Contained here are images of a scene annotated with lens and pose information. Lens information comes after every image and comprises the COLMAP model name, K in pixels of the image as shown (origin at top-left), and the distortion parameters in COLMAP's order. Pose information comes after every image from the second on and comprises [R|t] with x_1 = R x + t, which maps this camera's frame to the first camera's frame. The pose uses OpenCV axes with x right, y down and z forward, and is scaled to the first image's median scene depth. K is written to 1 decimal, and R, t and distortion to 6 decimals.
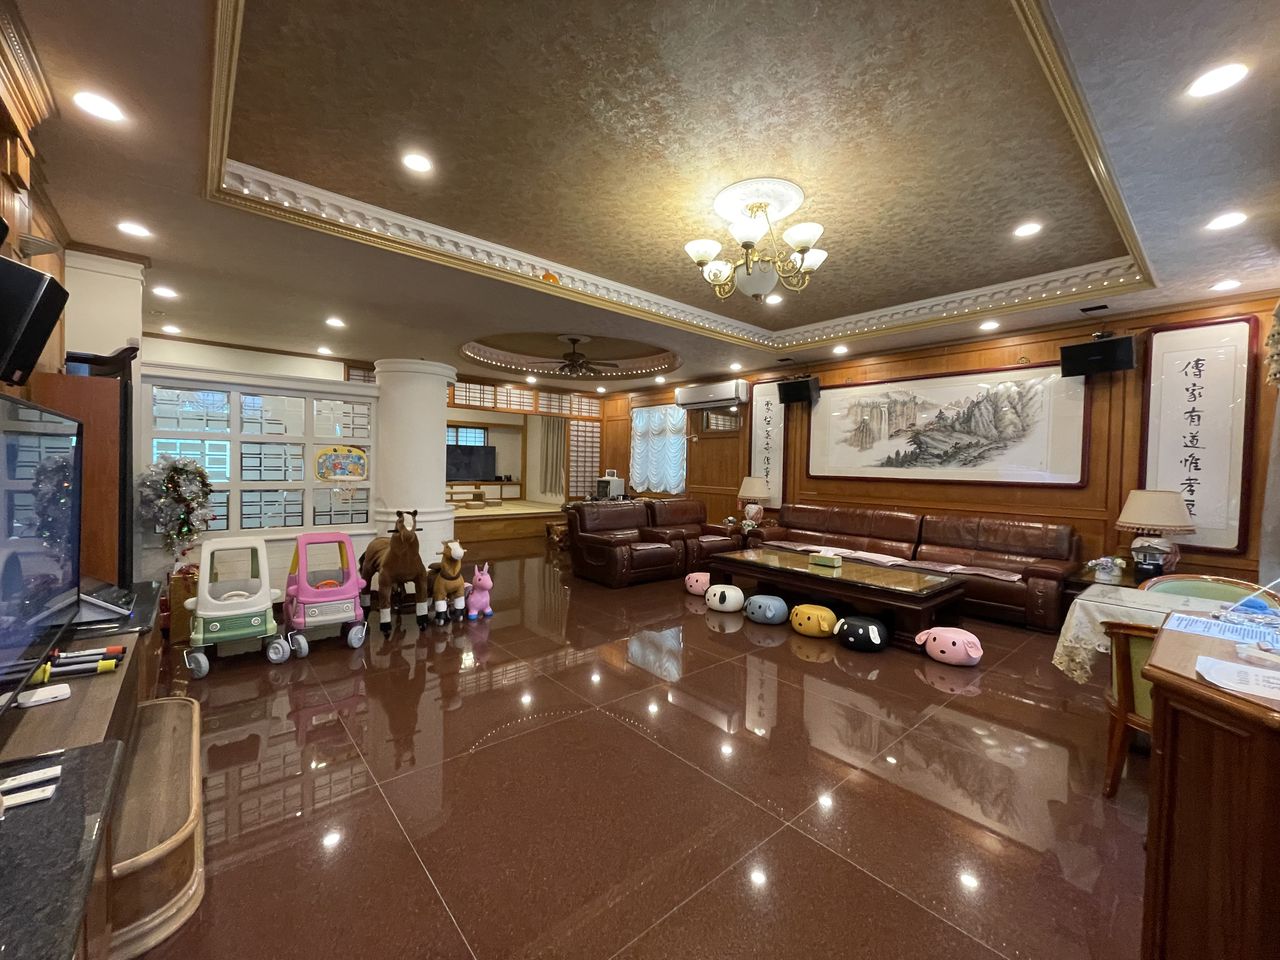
lens RADIAL K [[517.6, 0, 640.0], [0, 517.6, 480.0], [0, 0, 1]] dist [-0.001281, -0.000083]
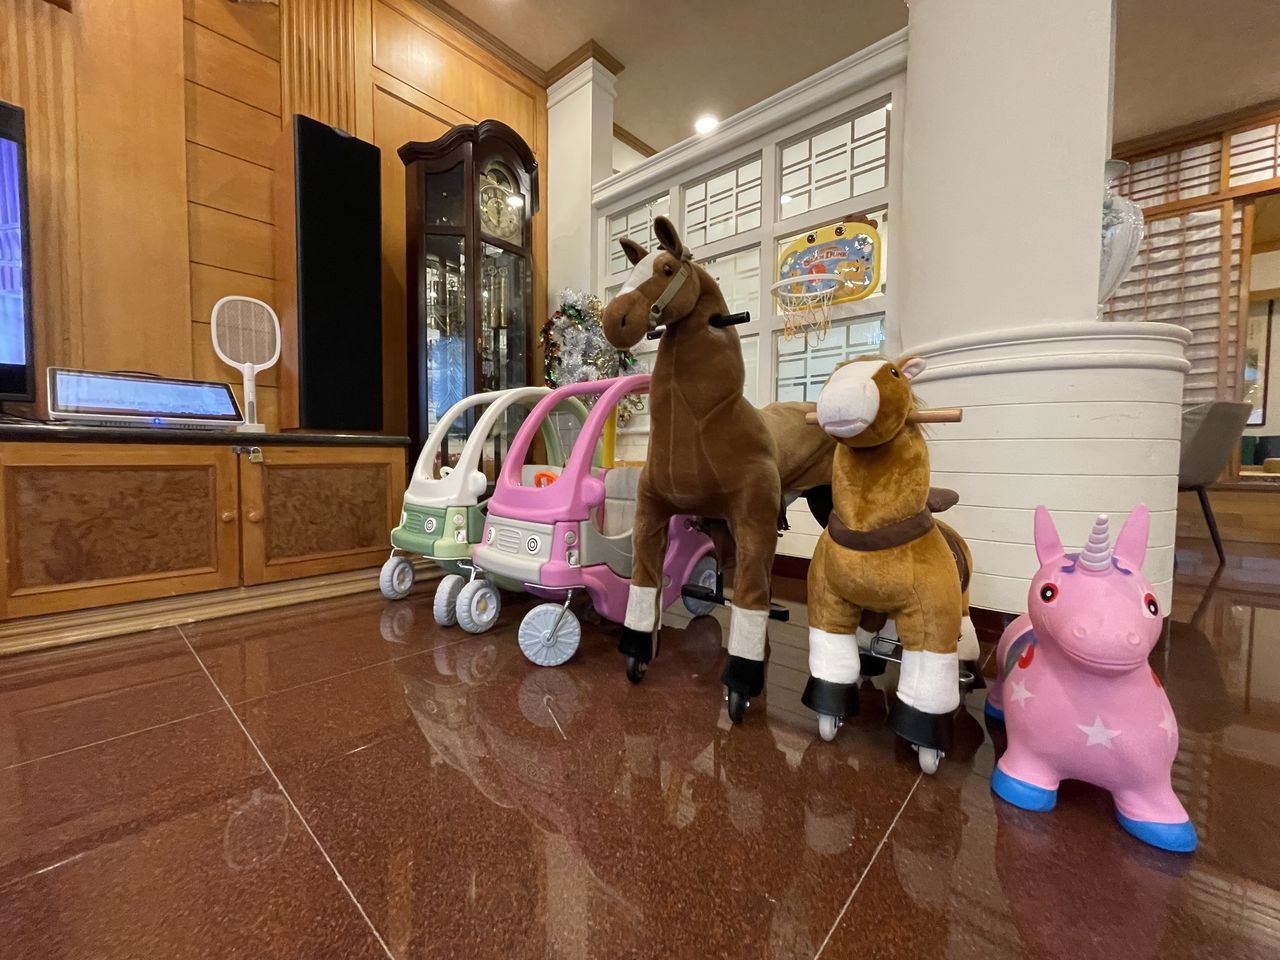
lens RADIAL K [[517.6, 0, 640.0], [0, 517.6, 480.0], [0, 0, 1]] dist [-0.001281, -0.000083]
pose [[0.128285, 0.023047, -0.991470, -0.161078], [-0.030697, 0.999343, 0.019258, 0.154340], [0.991262, 0.027964, 0.128908, 0.829173]]
